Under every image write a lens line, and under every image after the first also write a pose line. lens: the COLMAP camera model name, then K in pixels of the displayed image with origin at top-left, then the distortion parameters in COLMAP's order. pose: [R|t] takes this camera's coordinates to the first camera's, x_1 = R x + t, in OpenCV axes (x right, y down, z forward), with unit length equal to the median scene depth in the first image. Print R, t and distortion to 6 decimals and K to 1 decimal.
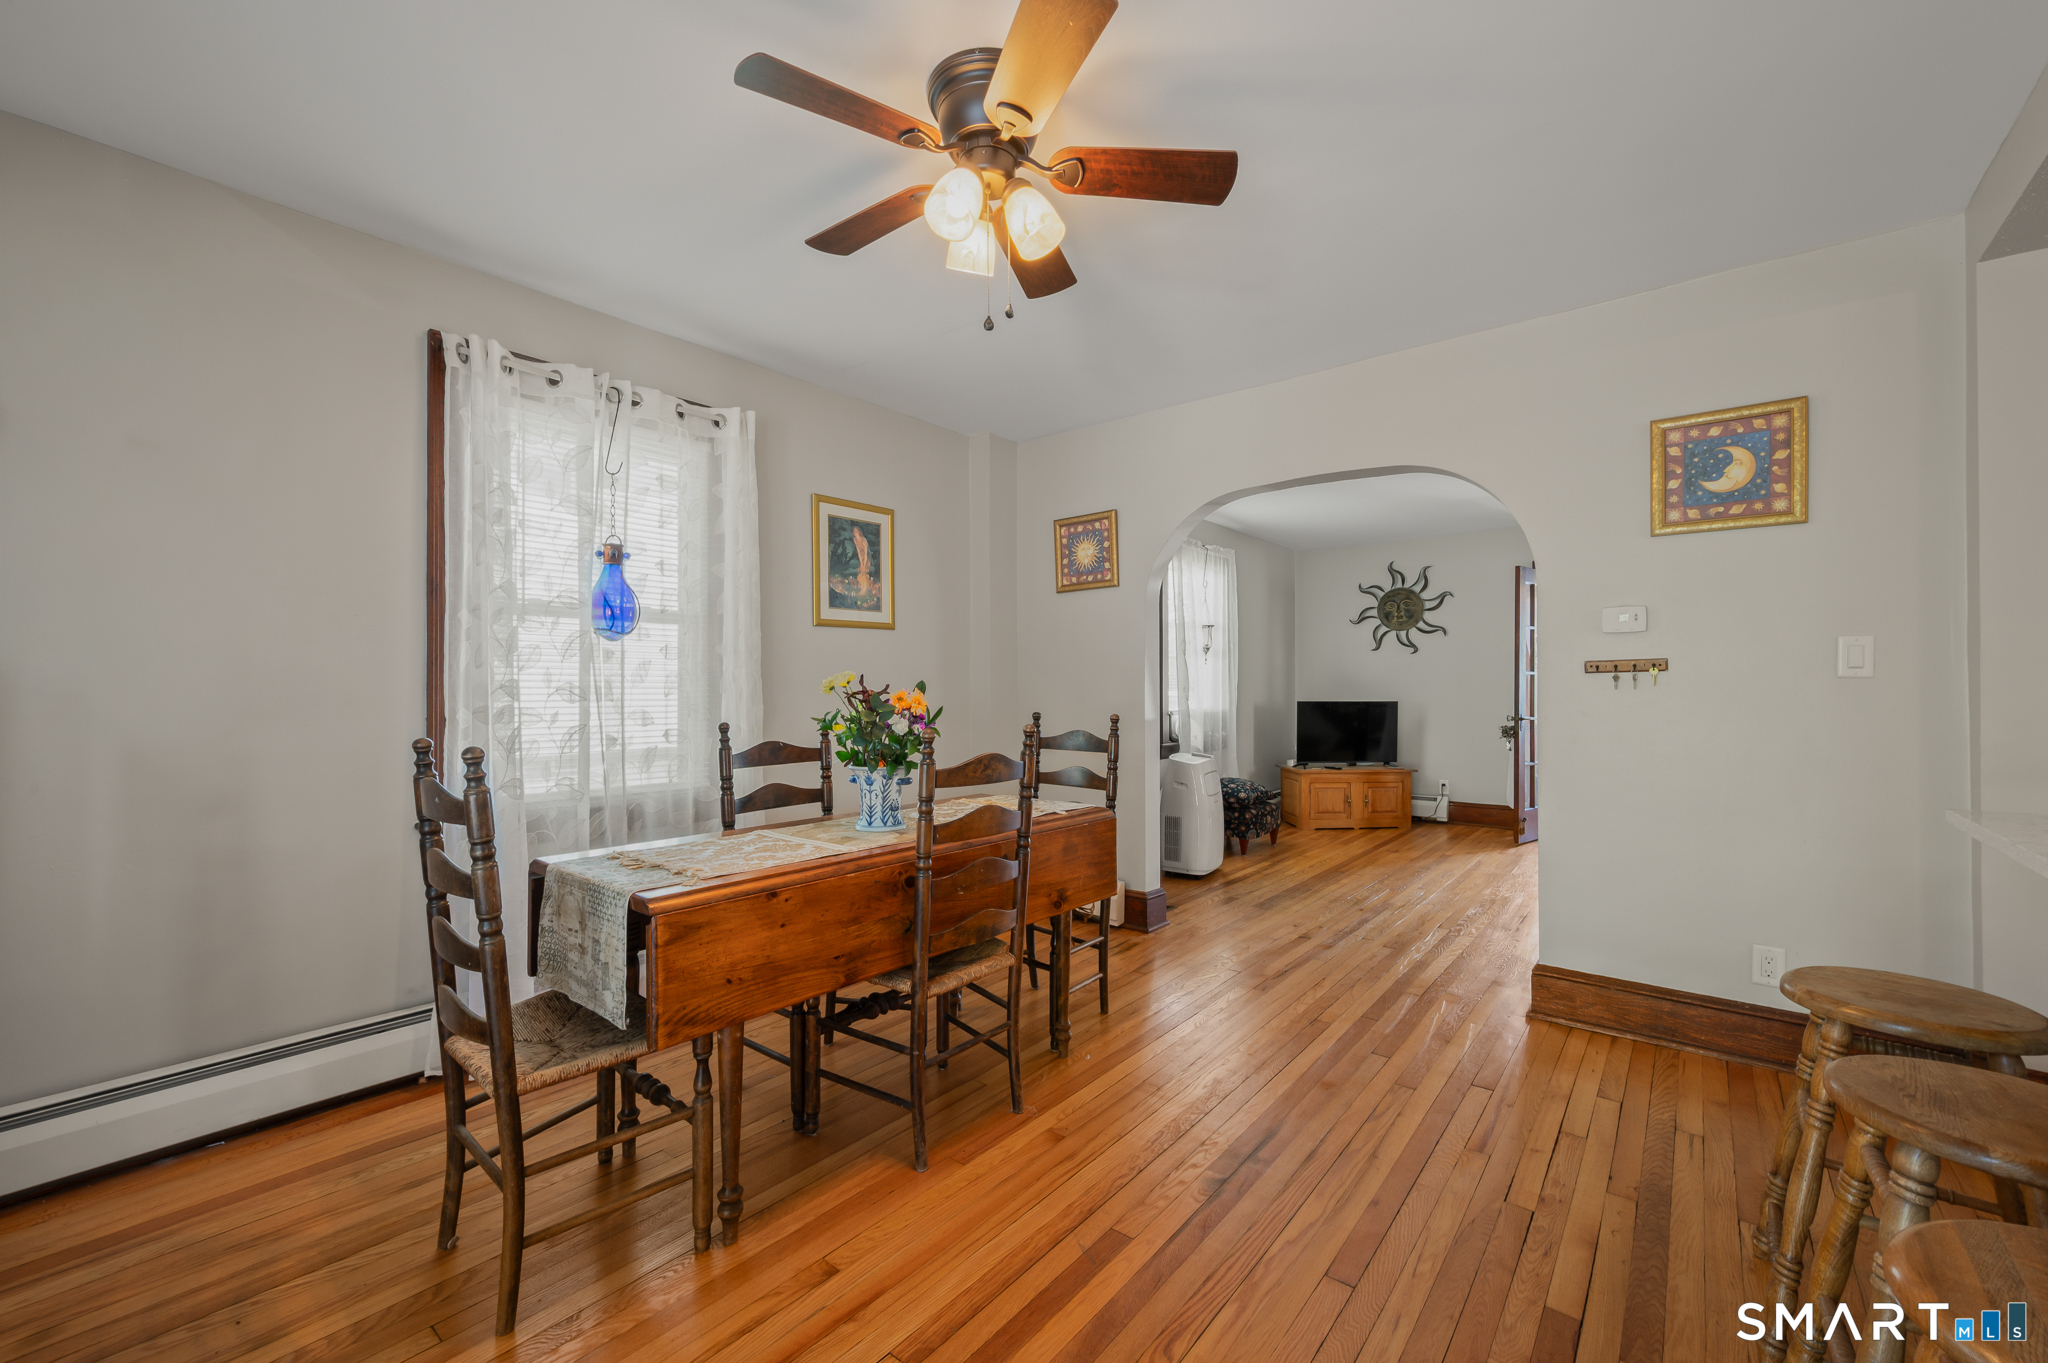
lens RADIAL K [[838.9, 0, 1064.2], [0, 838.9, 680.7], [0, 0, 1]] dist [0.003250, 0.000151]
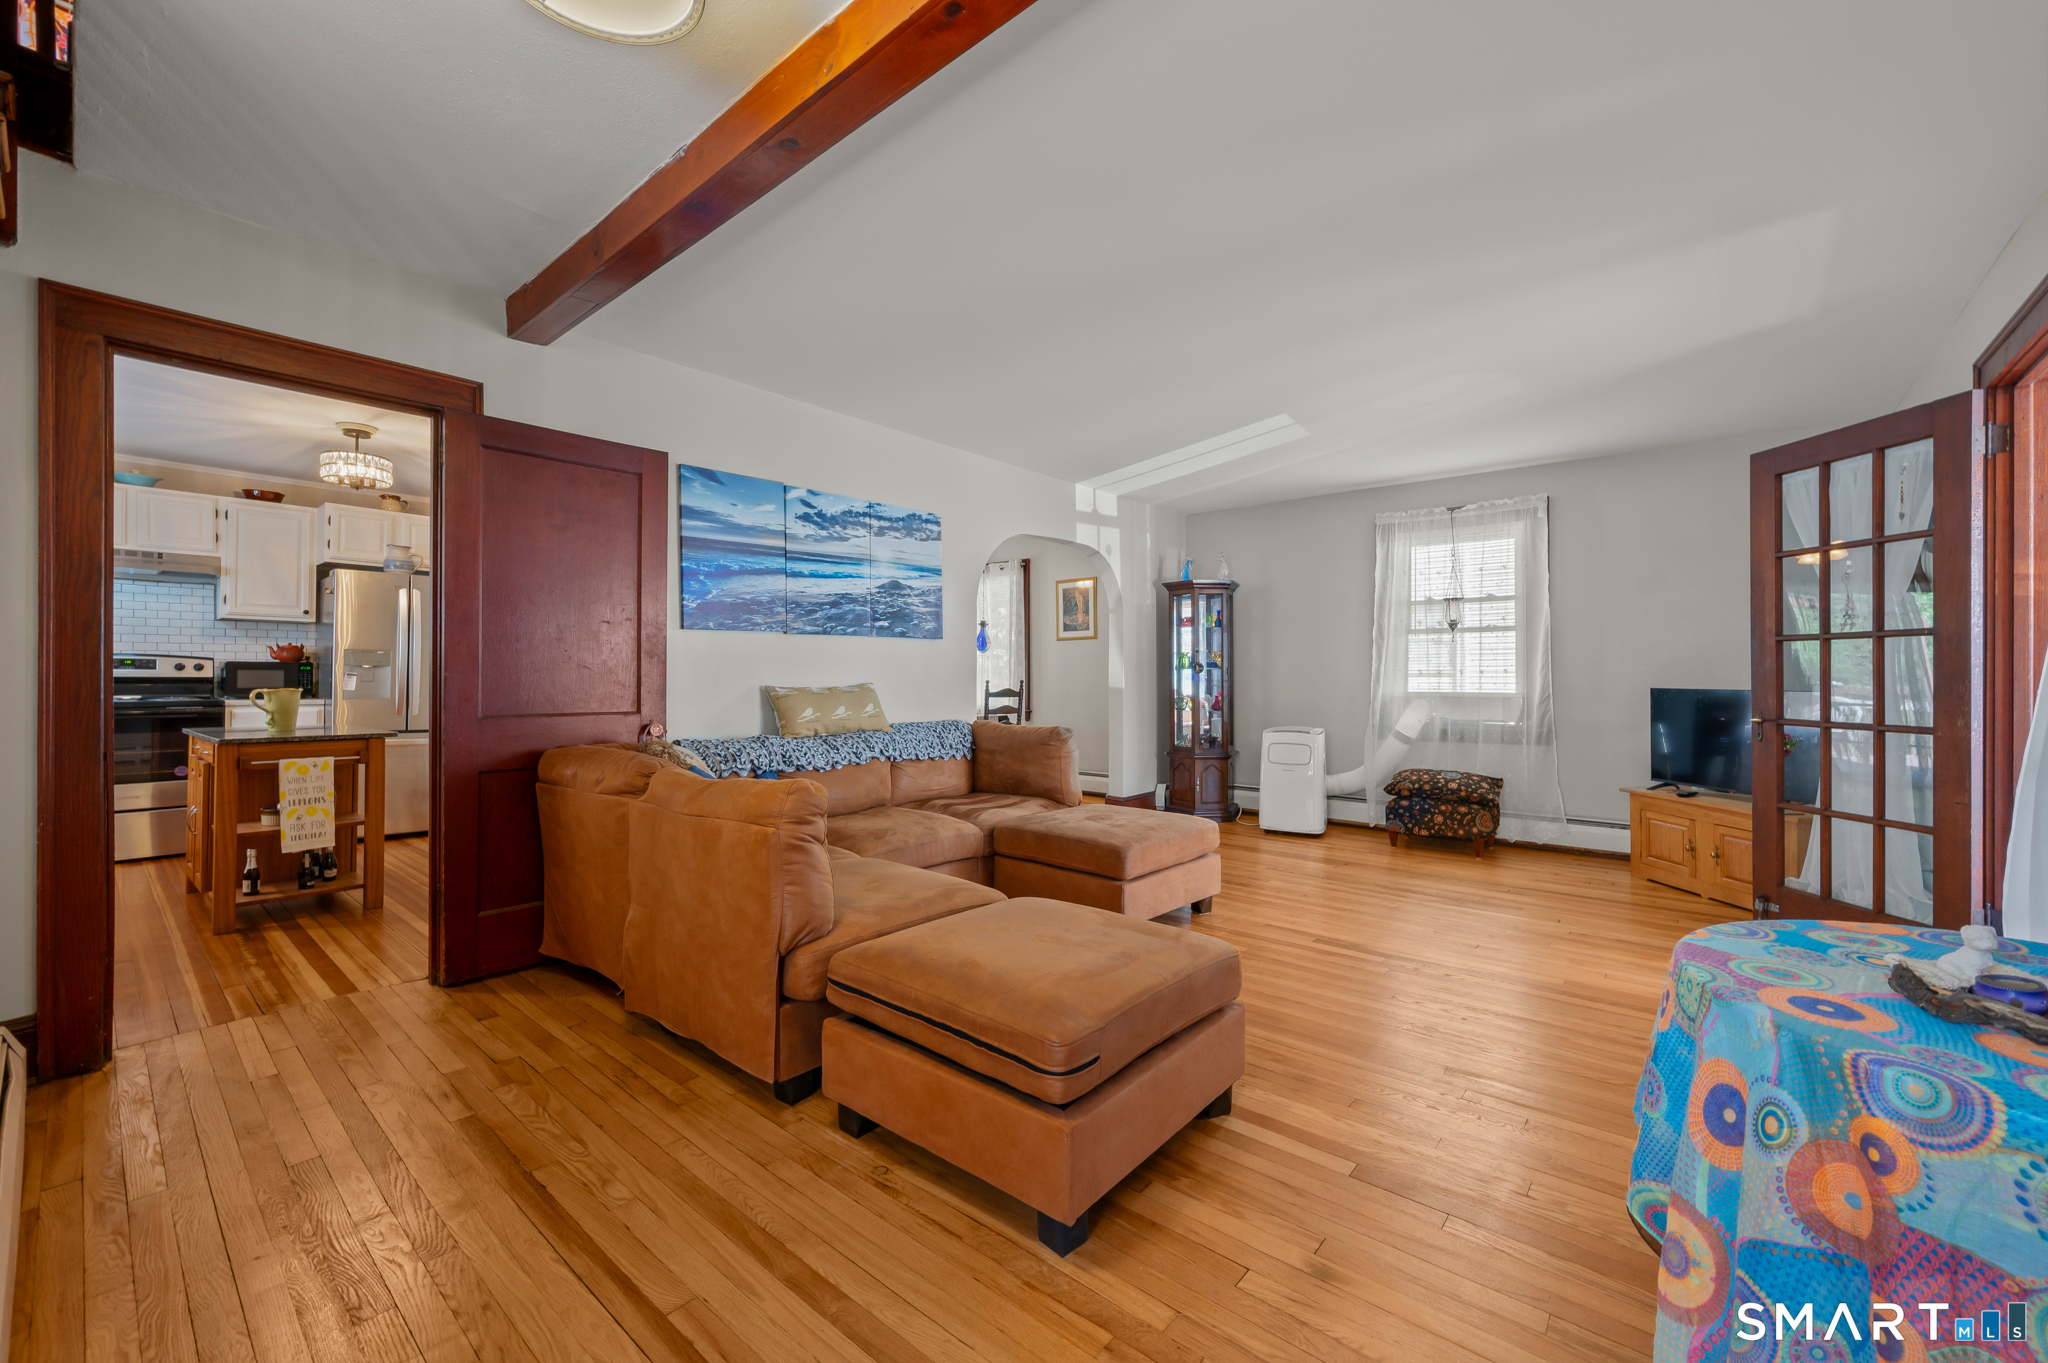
lens RADIAL K [[838.9, 0, 1064.2], [0, 838.9, 680.7], [0, 0, 1]] dist [0.003250, 0.000151]
pose [[-0.024312, 0.010241, -0.999652, 1.890442], [0.005855, 0.999932, 0.010101, 0.016767], [0.999687, -0.005607, -0.024370, 1.061398]]
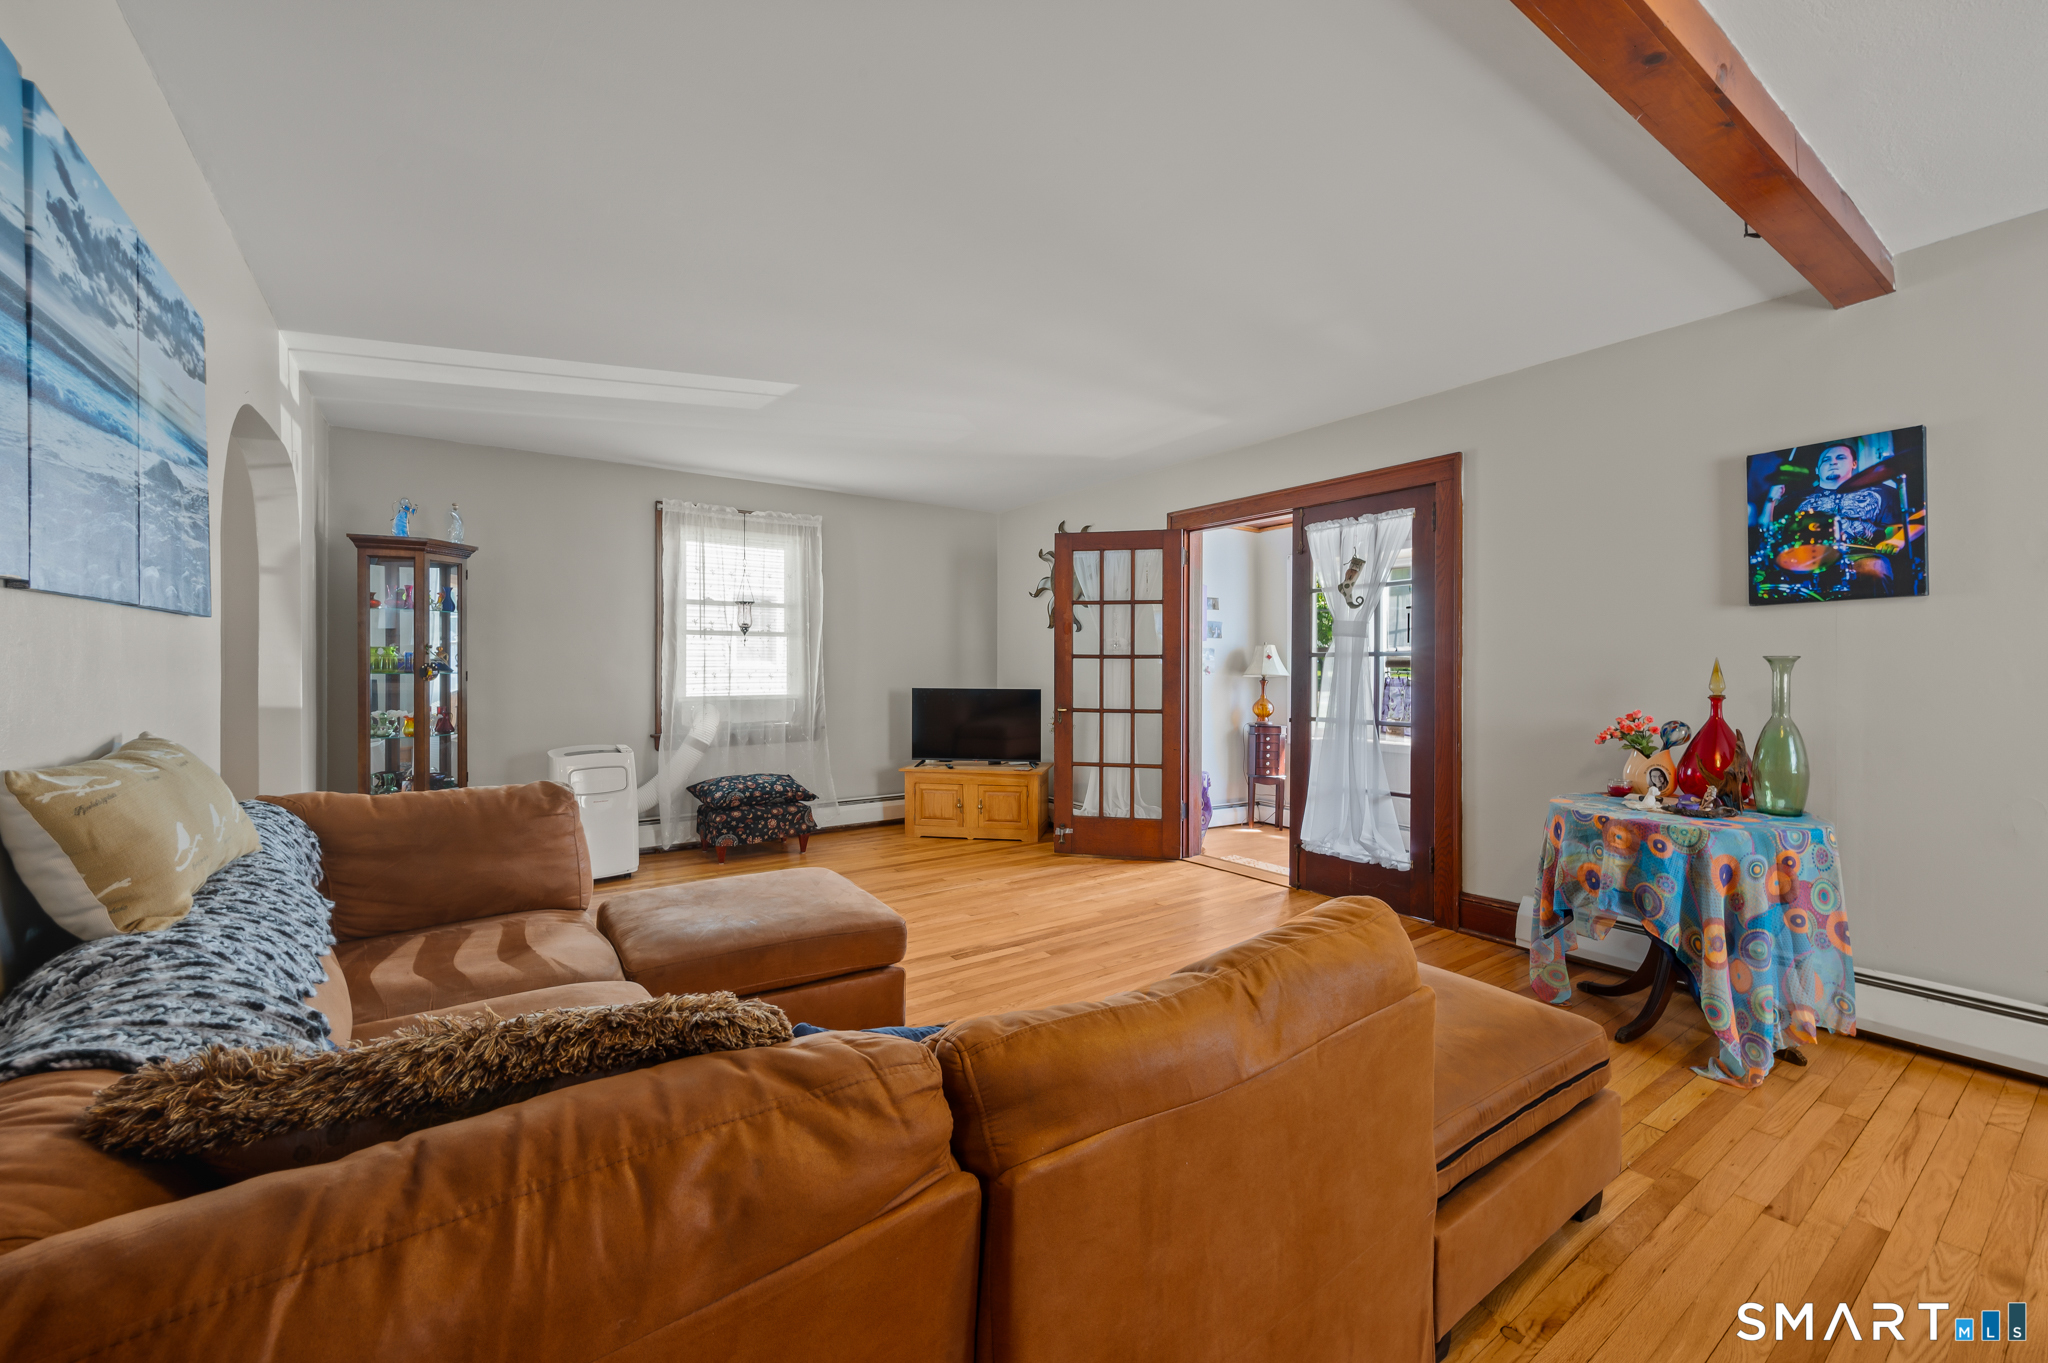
lens RADIAL K [[800.6, 0, 1025.9], [0, 800.6, 672.9], [0, 0, 1]] dist [-0.001159, -0.000246]
pose [[0.955122, 0.008358, -0.296096, 1.243749], [-0.003902, 0.999870, 0.015638, -0.009425], [0.296188, -0.013781, 0.955030, 0.474548]]
